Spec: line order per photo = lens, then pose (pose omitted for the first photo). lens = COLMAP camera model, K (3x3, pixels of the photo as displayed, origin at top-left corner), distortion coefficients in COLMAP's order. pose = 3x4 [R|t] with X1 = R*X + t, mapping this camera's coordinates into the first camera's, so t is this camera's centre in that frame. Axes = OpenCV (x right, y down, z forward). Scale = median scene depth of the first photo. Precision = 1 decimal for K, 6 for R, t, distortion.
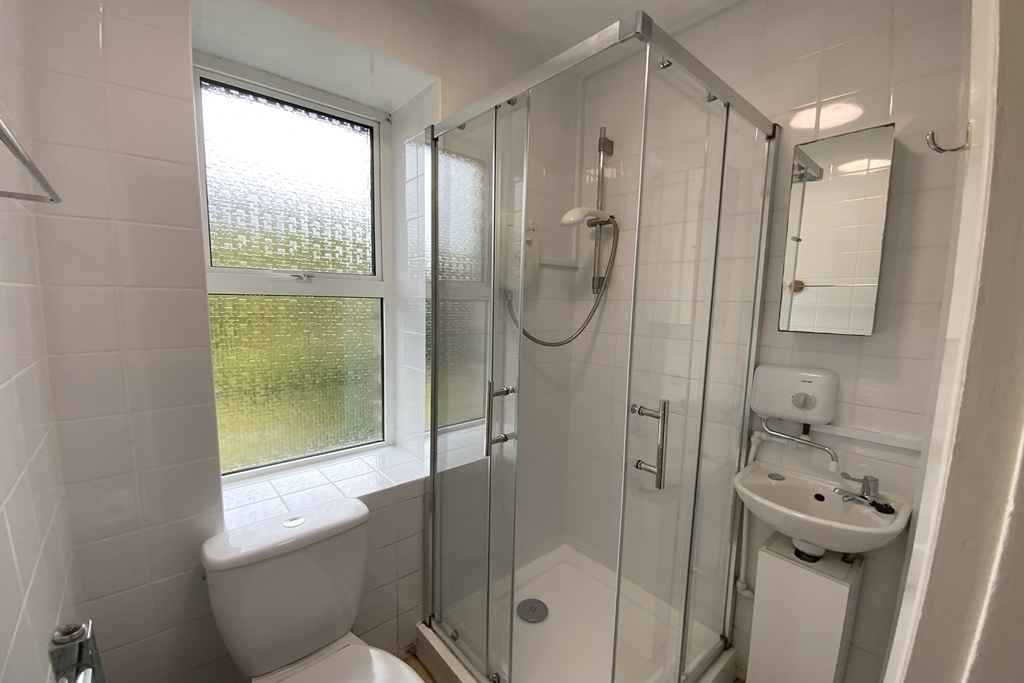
lens RADIAL K [[414.8, 0, 513.7], [0, 414.8, 336.8], [0, 0, 1]] dist [0.010719, -0.013784]
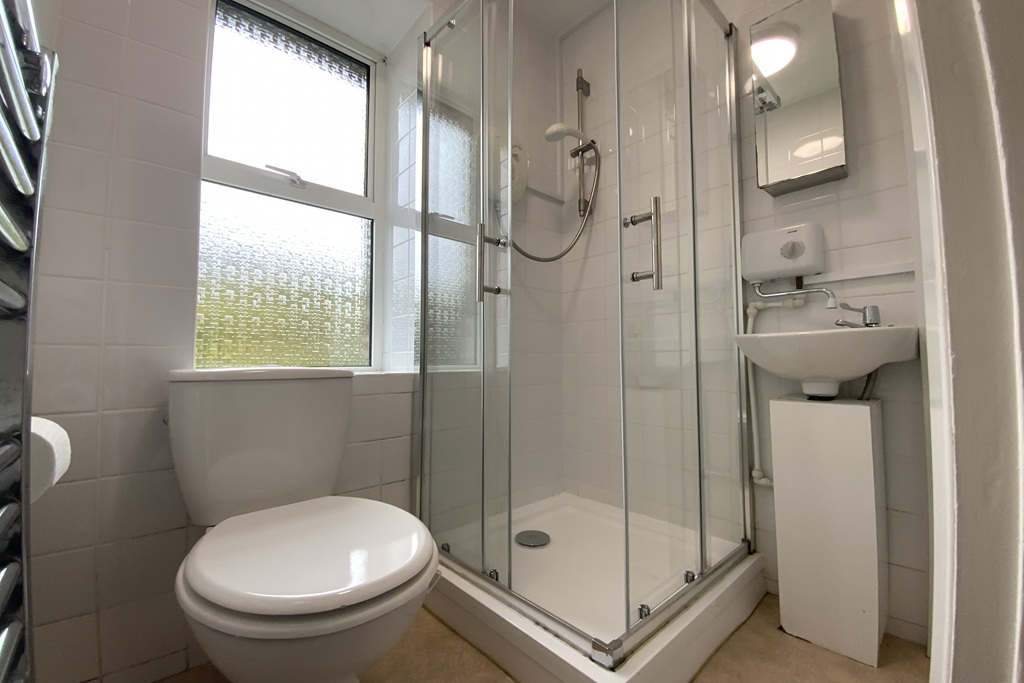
lens RADIAL K [[414.8, 0, 512.3], [0, 414.8, 336.7], [0, 0, 1]] dist [0.010719, -0.013784]
pose [[0.999316, -0.025010, 0.027234, -0.012717], [0.029426, 0.983918, -0.176178, 0.414823], [-0.022390, 0.176858, 0.983982, 0.045781]]
